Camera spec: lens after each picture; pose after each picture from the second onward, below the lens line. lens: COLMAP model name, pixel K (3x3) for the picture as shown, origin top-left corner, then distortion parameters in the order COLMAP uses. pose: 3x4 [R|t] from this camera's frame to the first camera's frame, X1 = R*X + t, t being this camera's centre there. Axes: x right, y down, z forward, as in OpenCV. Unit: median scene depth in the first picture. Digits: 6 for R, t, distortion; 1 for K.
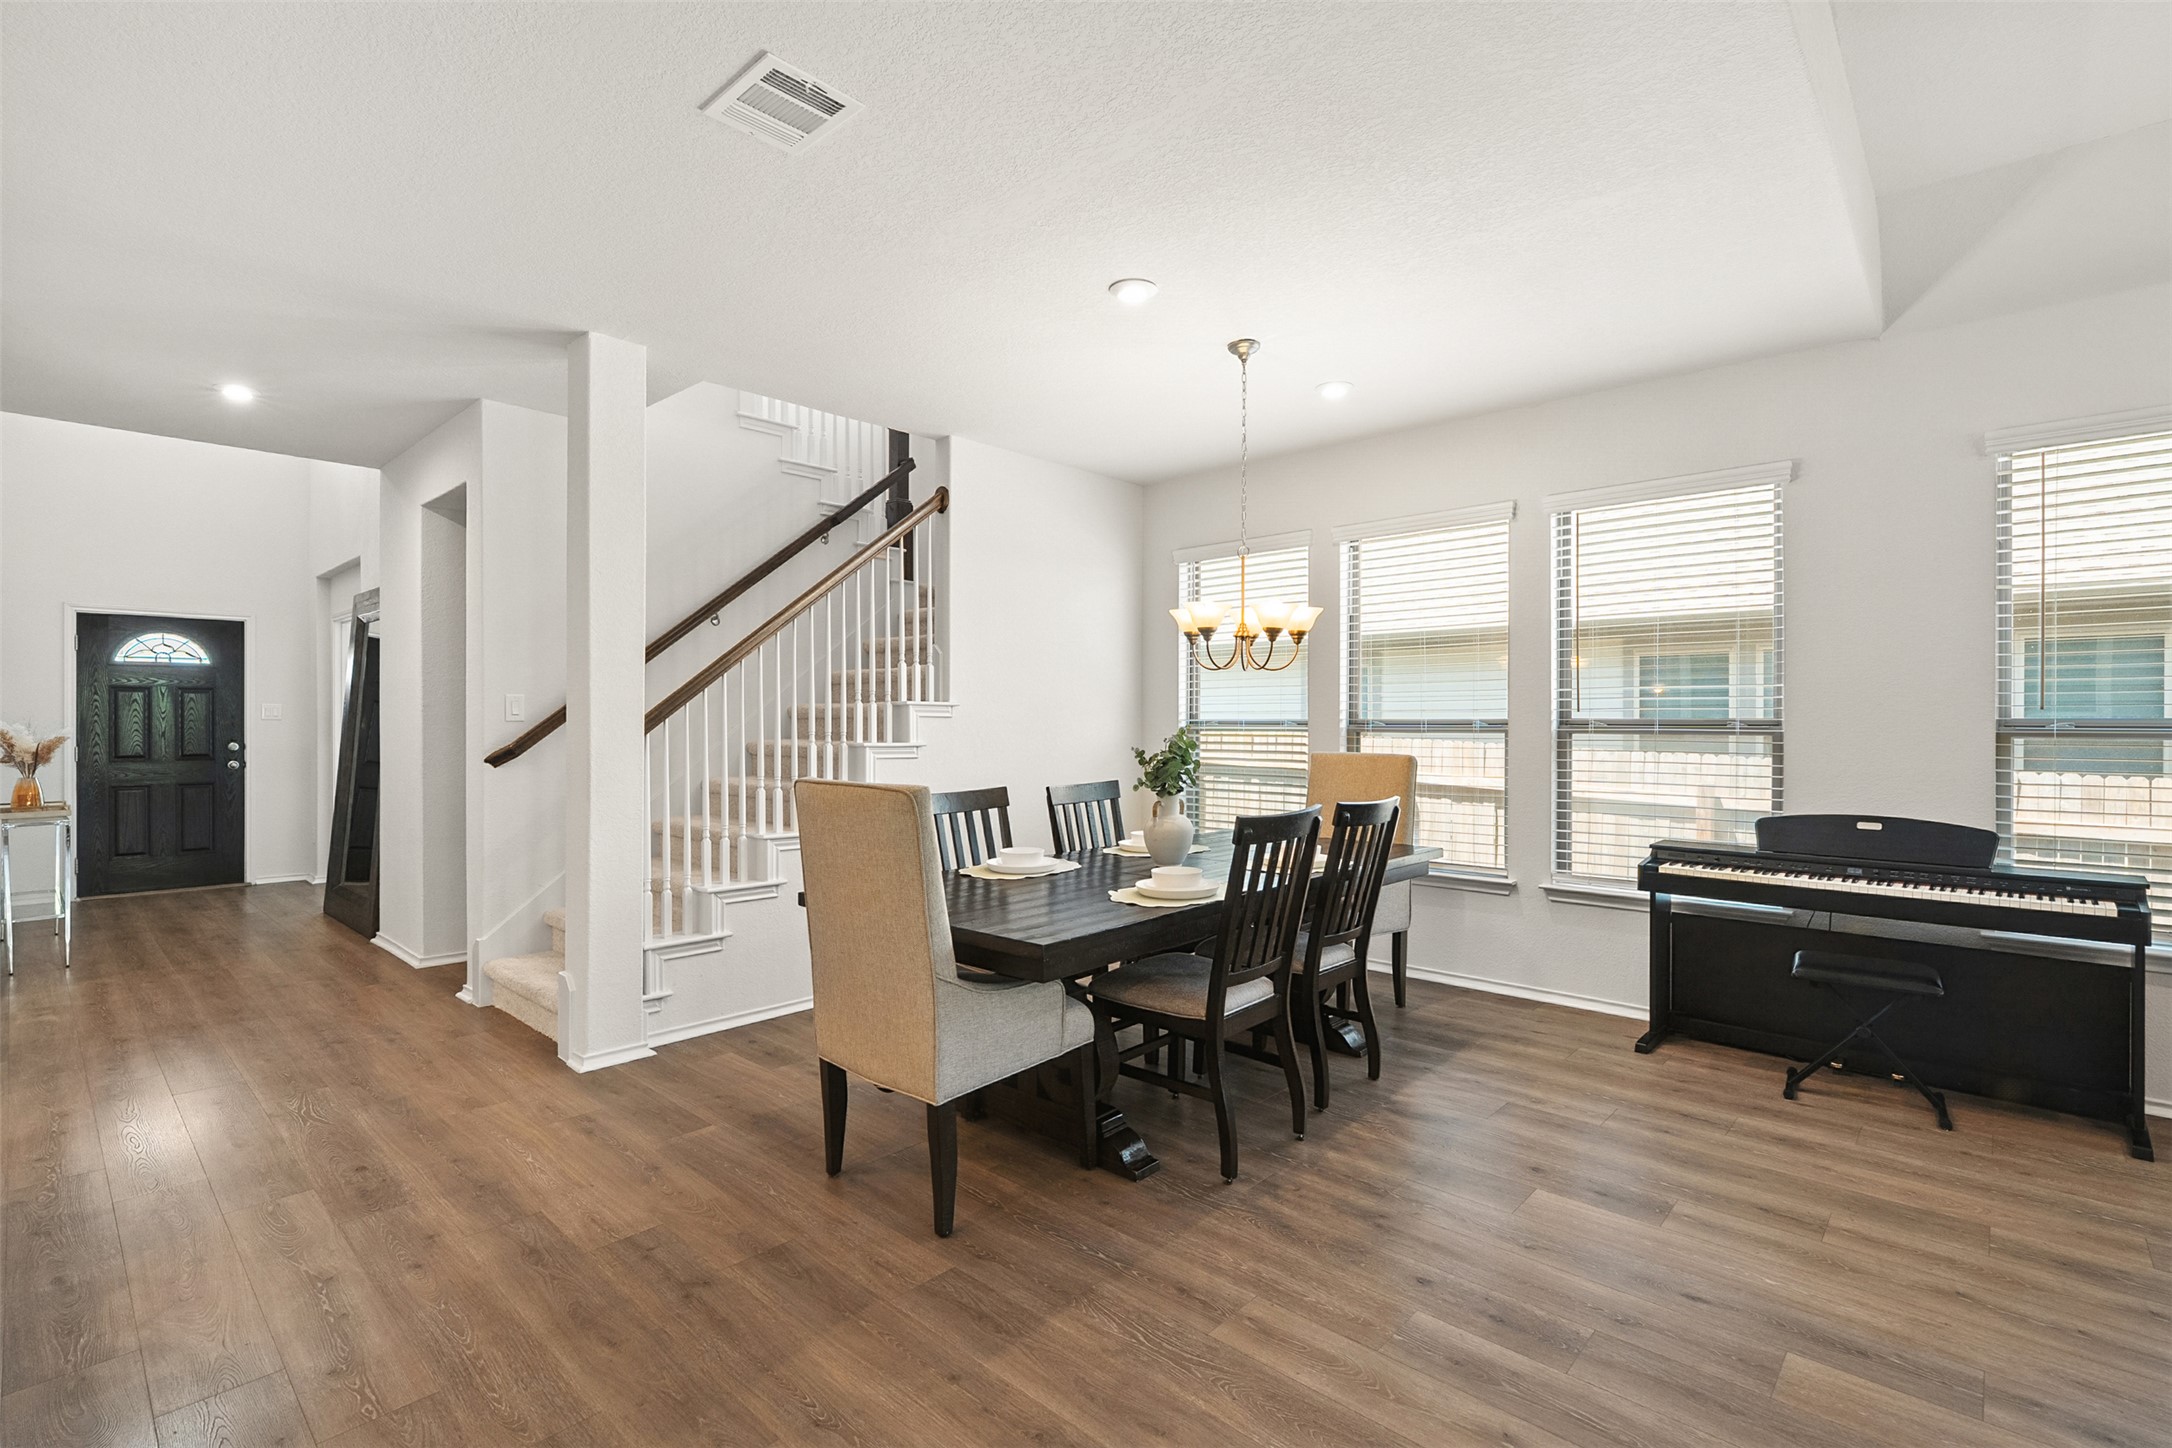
lens RADIAL K [[975.9, 0, 1087.4], [0, 975.9, 729.1], [0, 0, 1]] dist [-0.005257, 0.000545]
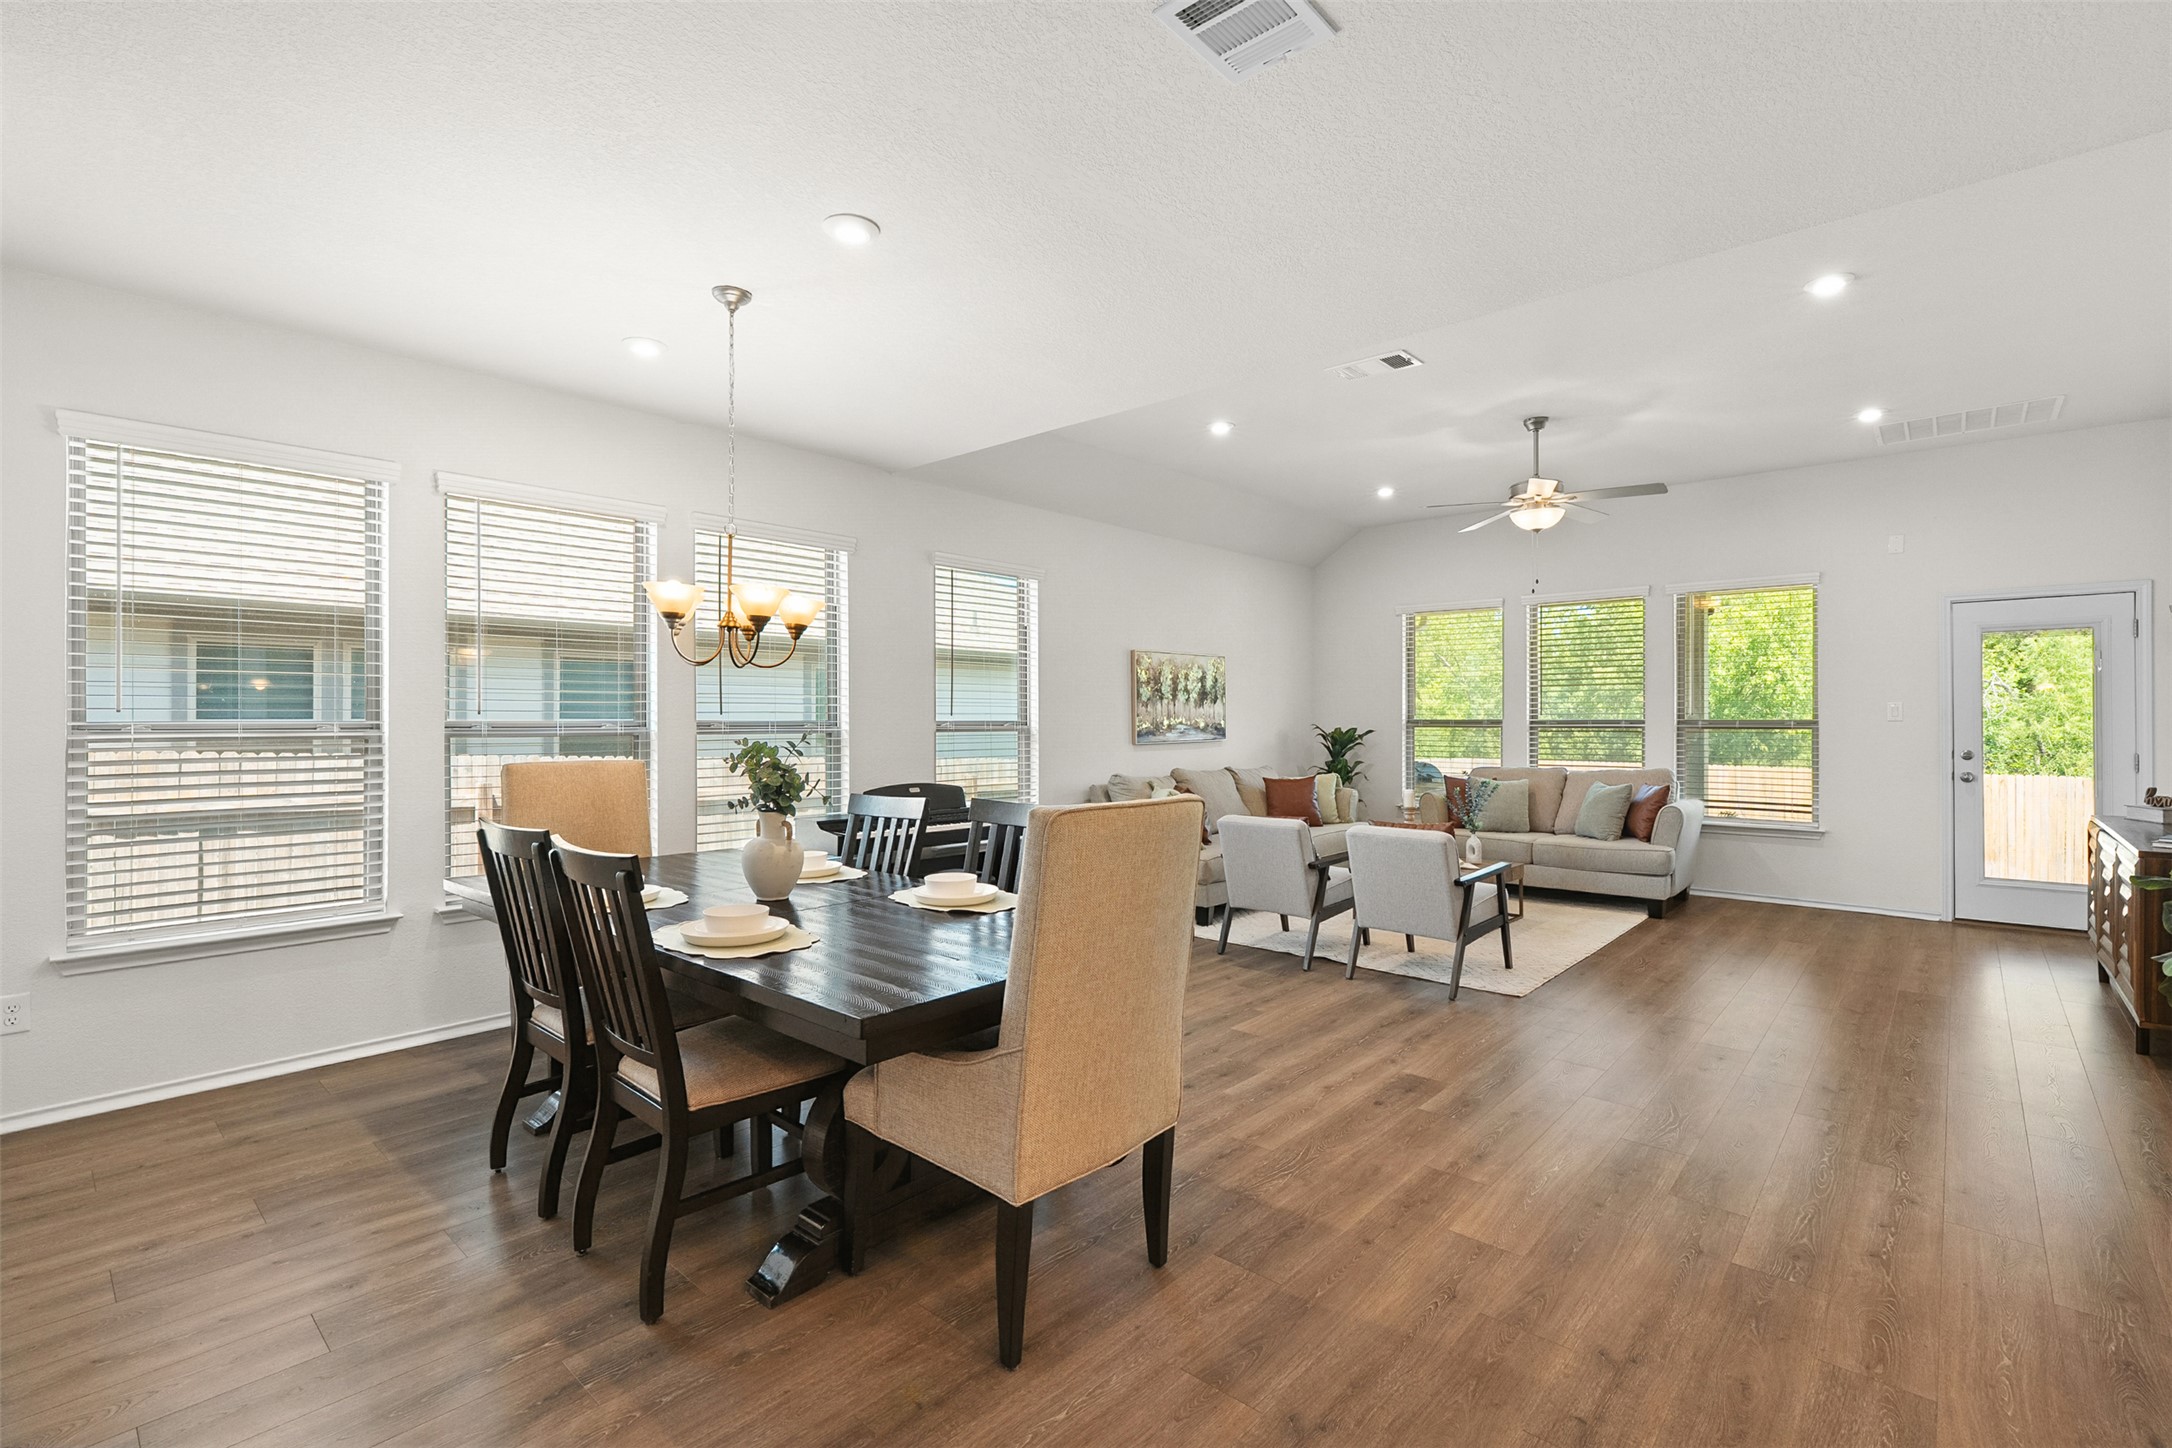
lens RADIAL K [[975.9, 0, 1078.1], [0, 975.9, 723.6], [0, 0, 1]] dist [-0.005257, 0.000545]
pose [[-0.004891, -0.003880, 0.999981, -0.682043], [0.009549, 0.999947, 0.003927, -0.009311], [-0.999942, 0.009568, -0.004853, 0.669052]]
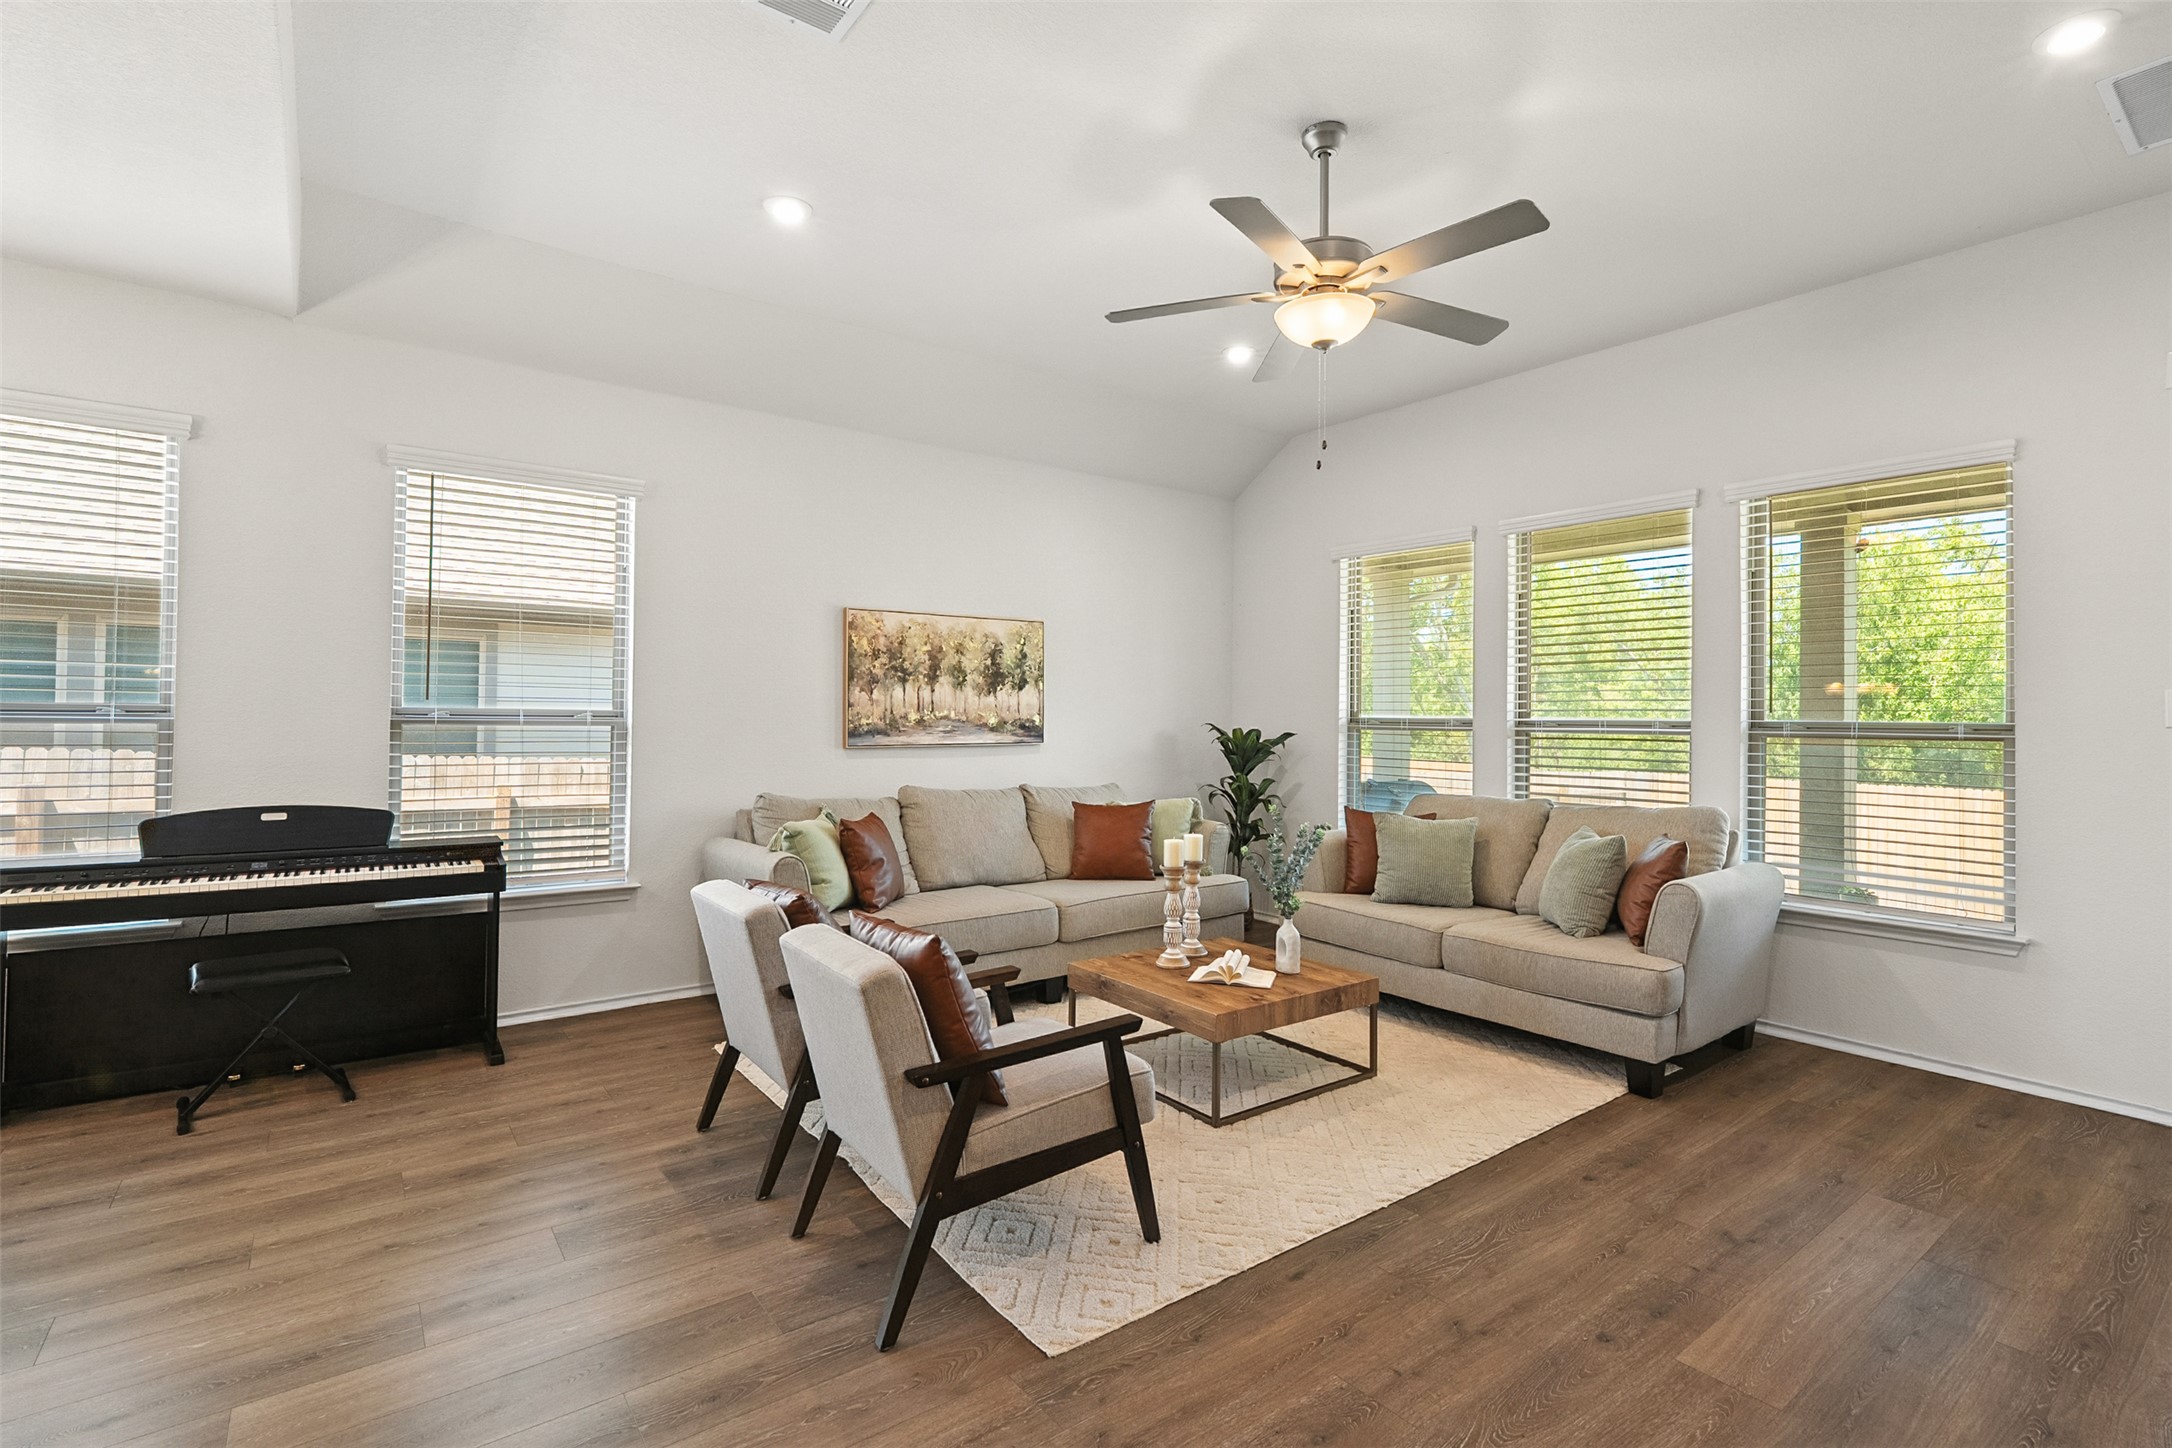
lens RADIAL K [[999.1, 0, 1078.1], [0, 999.1, 708.4], [0, 0, 1]] dist [-0.003431, 0.002606]
pose [[0.182860, 0.010159, 0.983087, -0.024530], [-0.002494, 0.999948, -0.009870, -0.000234], [-0.983136, -0.000647, 0.182875, 0.029398]]
